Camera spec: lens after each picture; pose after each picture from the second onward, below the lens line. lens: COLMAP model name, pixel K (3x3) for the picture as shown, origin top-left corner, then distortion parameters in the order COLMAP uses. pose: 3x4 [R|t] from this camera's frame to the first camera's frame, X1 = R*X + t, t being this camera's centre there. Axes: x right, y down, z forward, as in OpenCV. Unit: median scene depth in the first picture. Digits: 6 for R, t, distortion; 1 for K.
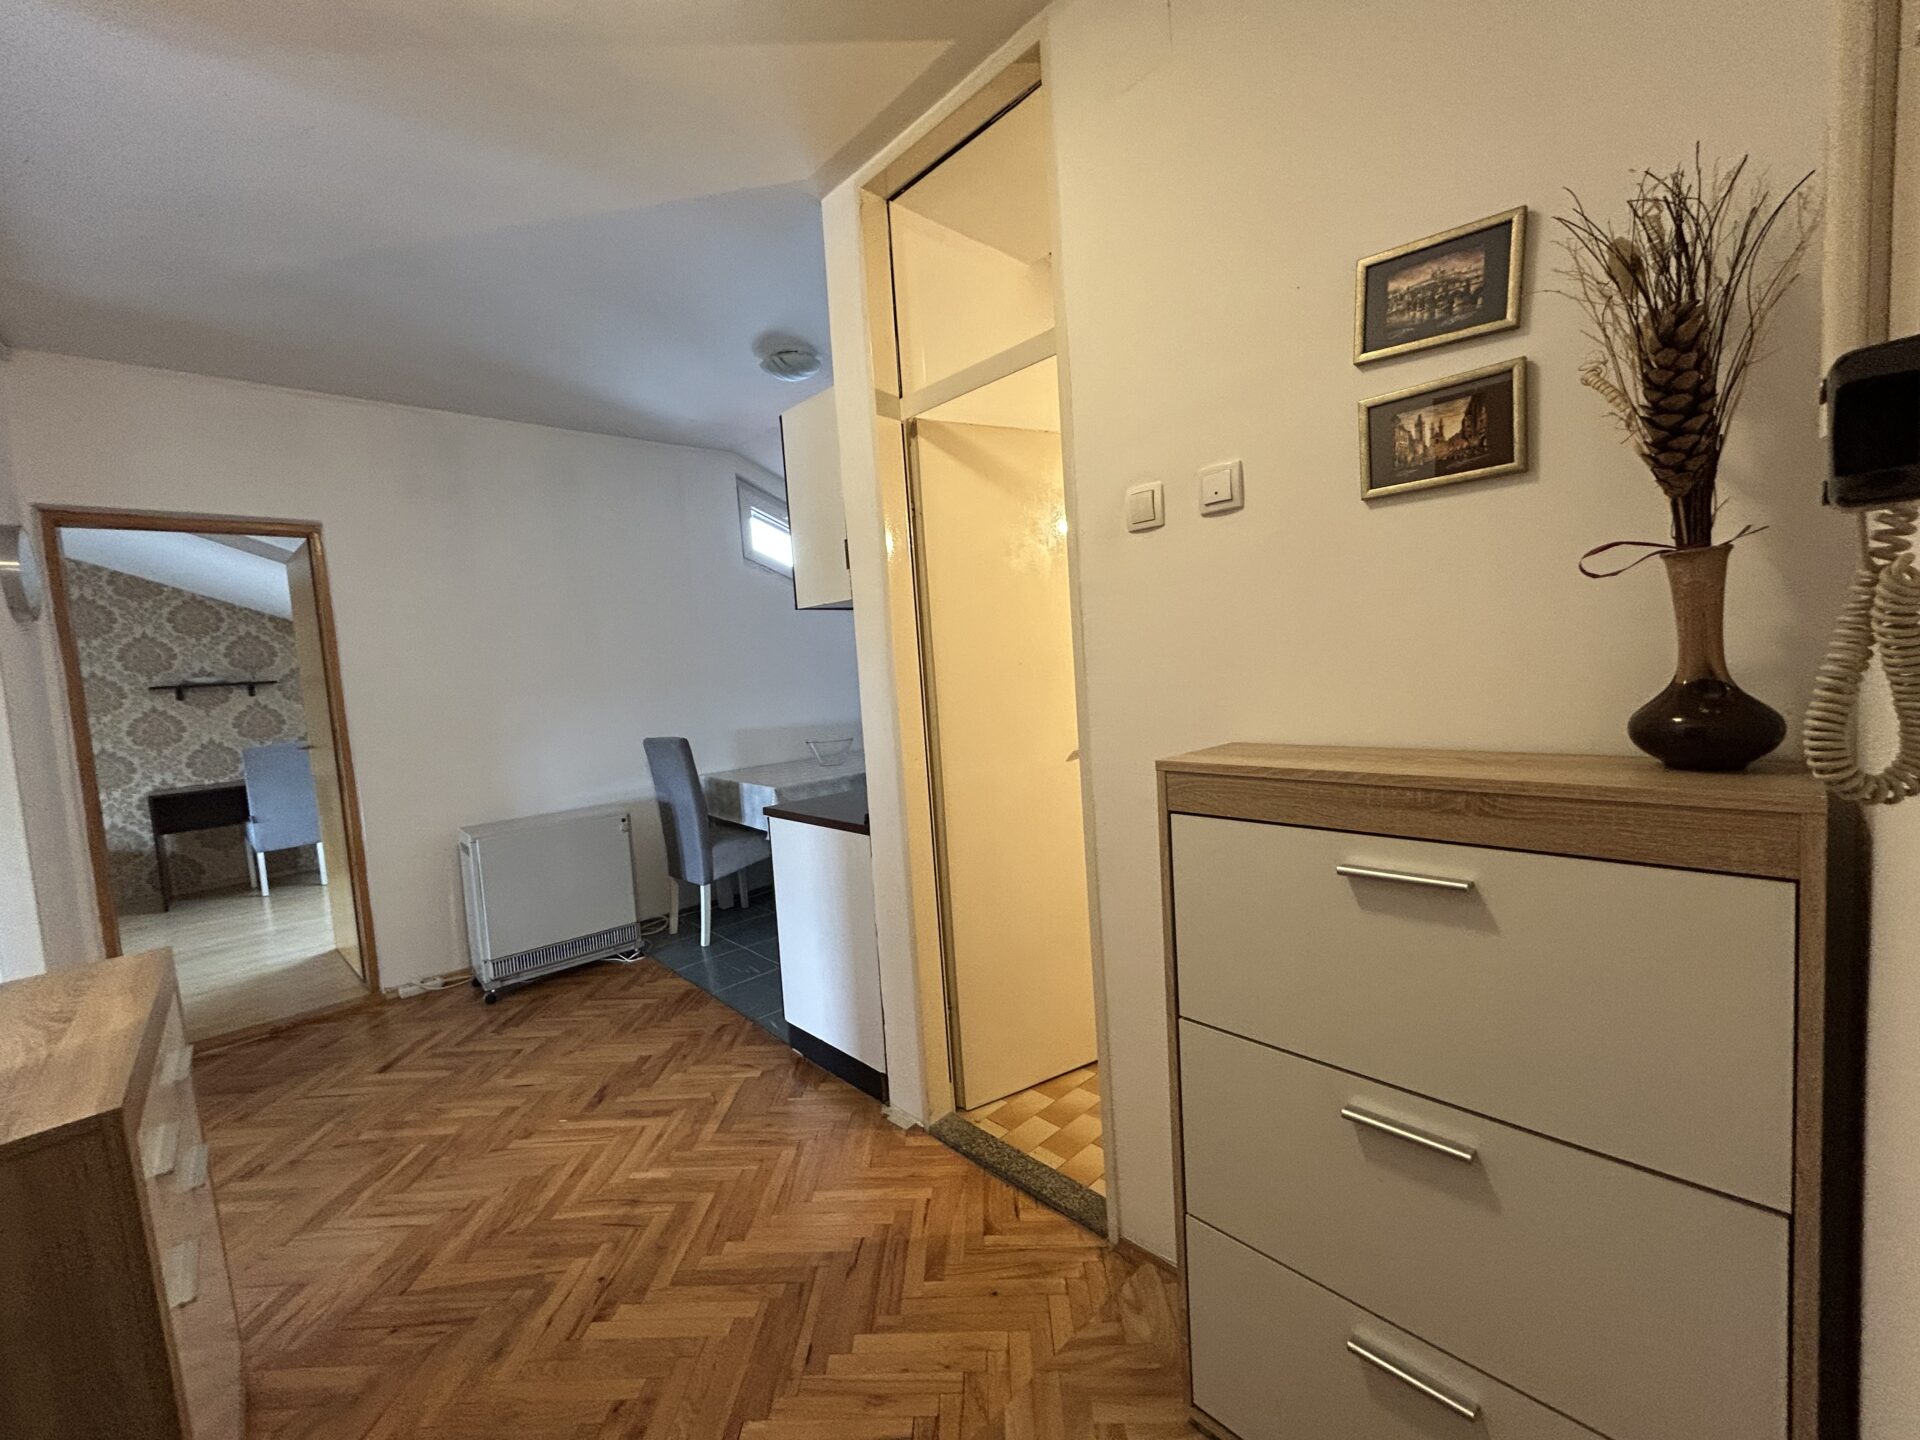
lens RADIAL K [[773.1, 0, 954.4], [0, 773.1, 714.4], [0, 0, 1]] dist [-0.000330, 0.000366]
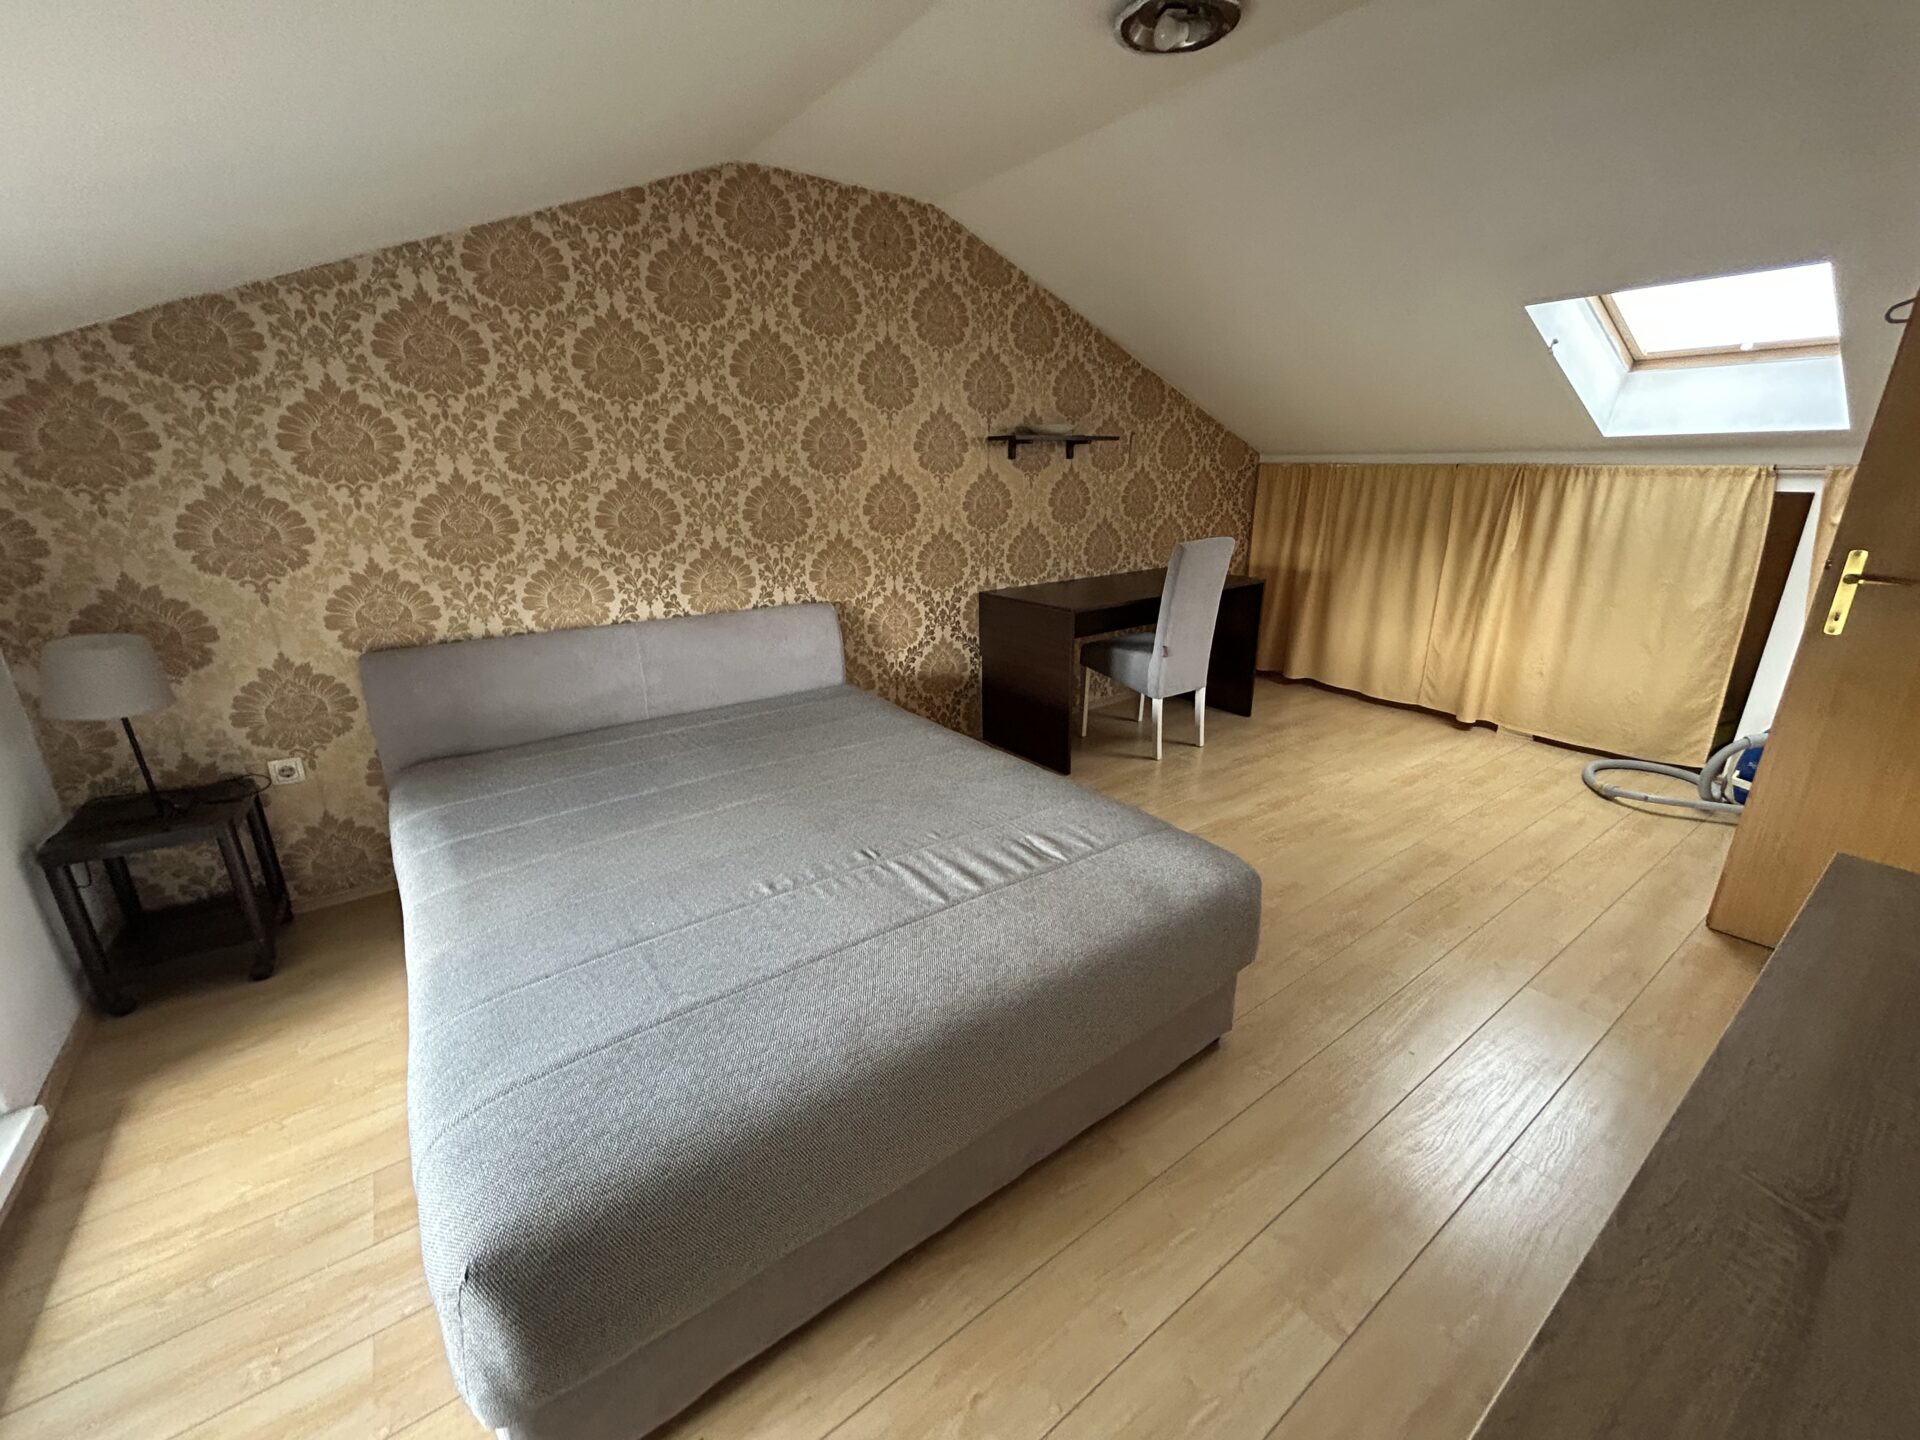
lens RADIAL K [[773.1, 0, 964.3], [0, 773.1, 715.3], [0, 0, 1]] dist [-0.000330, 0.000366]
pose [[0.987911, 0.100242, -0.118254, -1.558856], [-0.067789, 0.965352, 0.251993, 0.049892], [0.139417, -0.240930, 0.960477, 0.491947]]
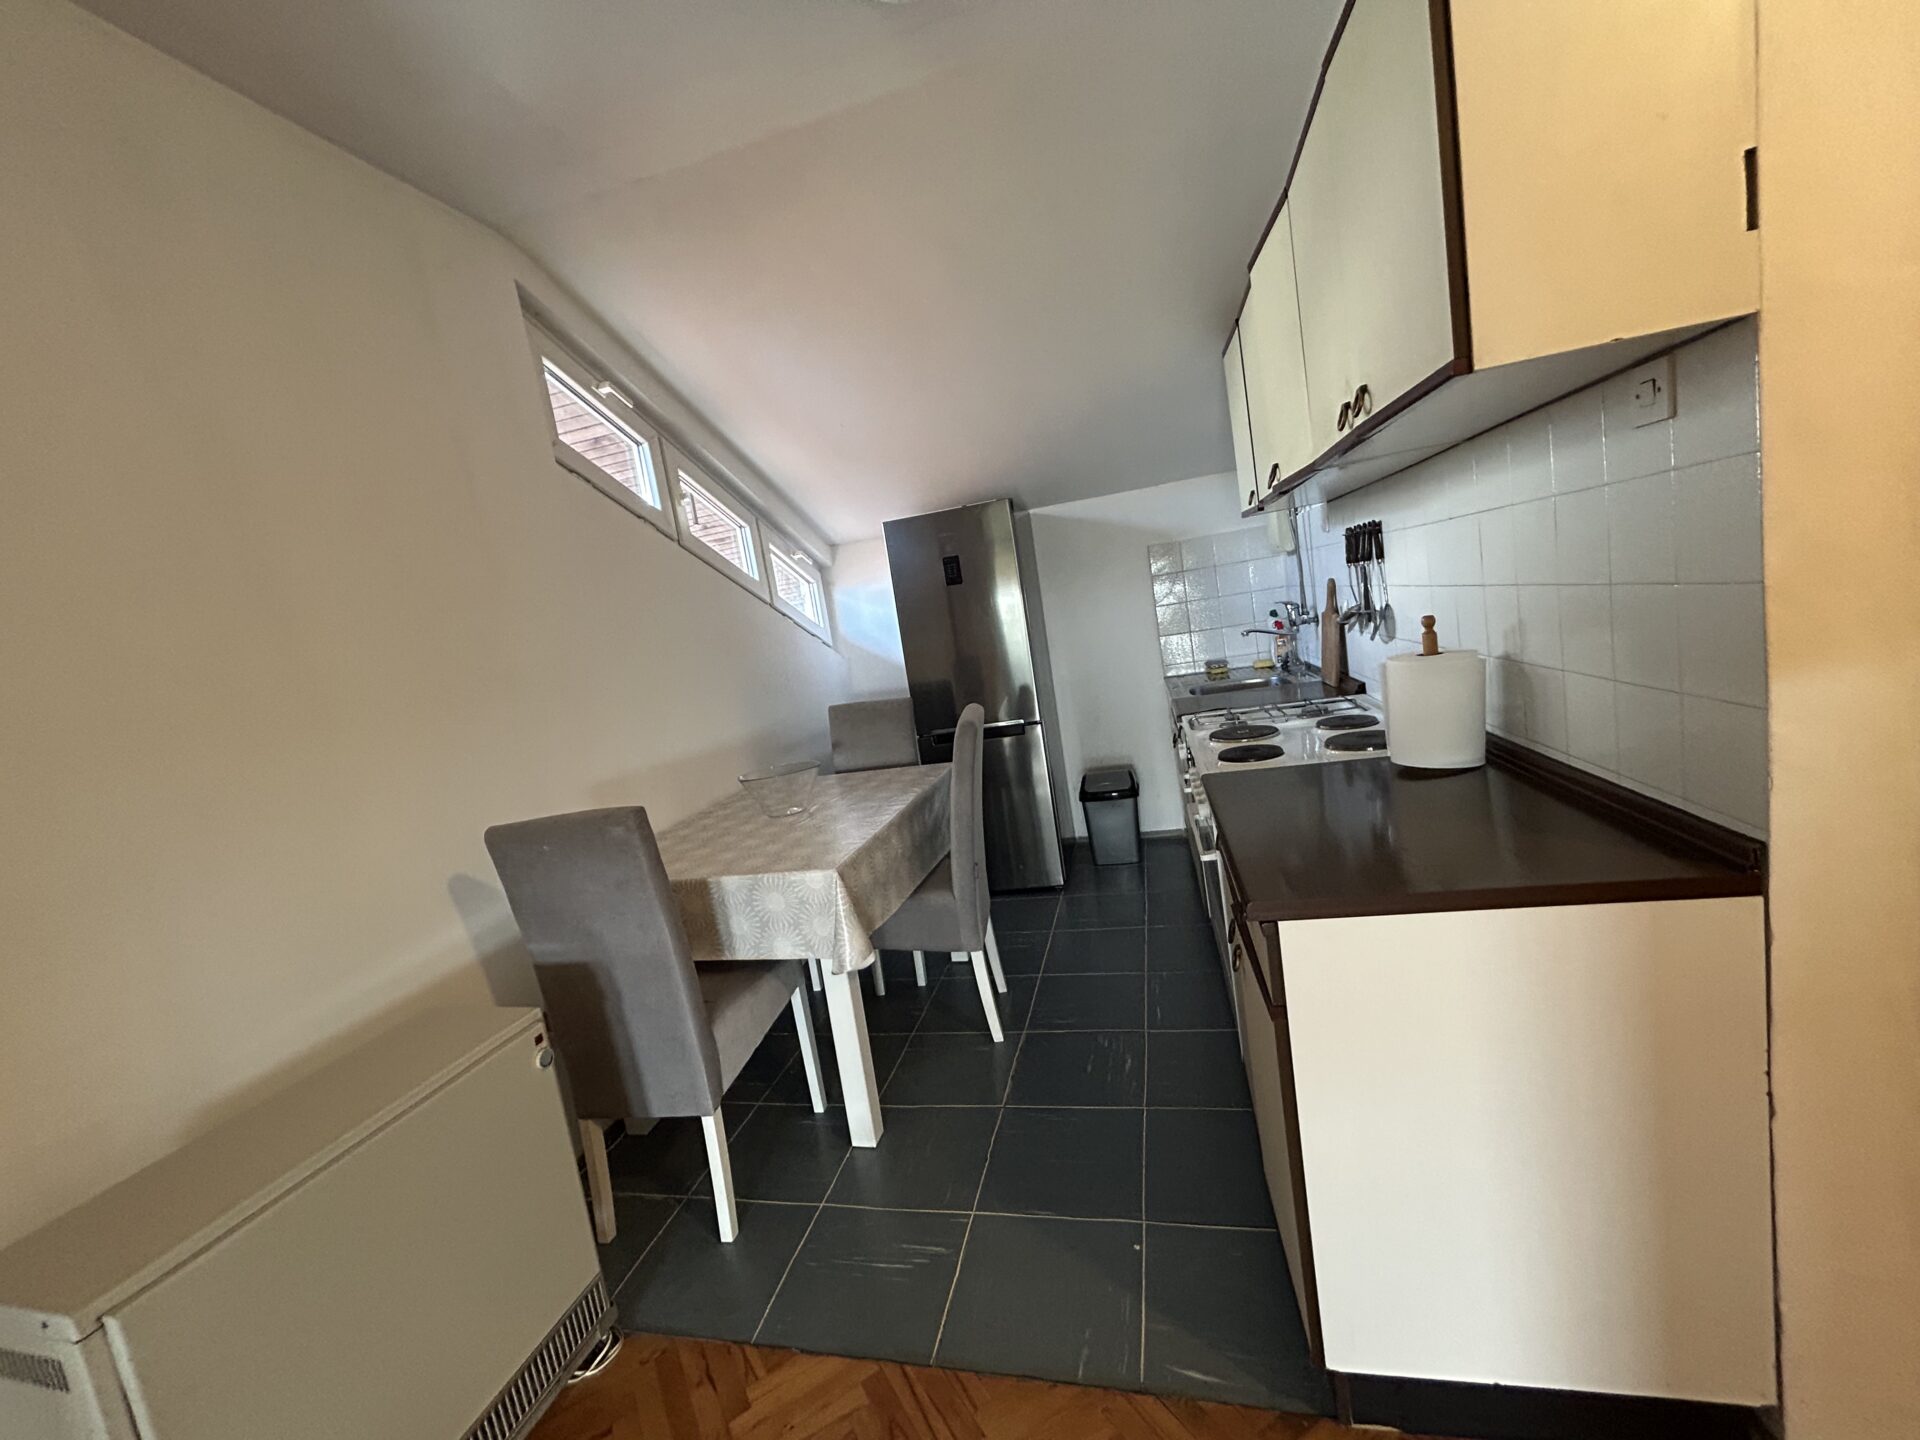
lens RADIAL K [[773.1, 0, 946.3], [0, 773.1, 713.2], [0, 0, 1]] dist [-0.000330, 0.000366]
pose [[0.846494, -0.133784, 0.515315, -0.482777], [0.141509, 0.989634, 0.024472, -0.011136], [-0.513247, 0.052207, 0.856651, 0.606030]]
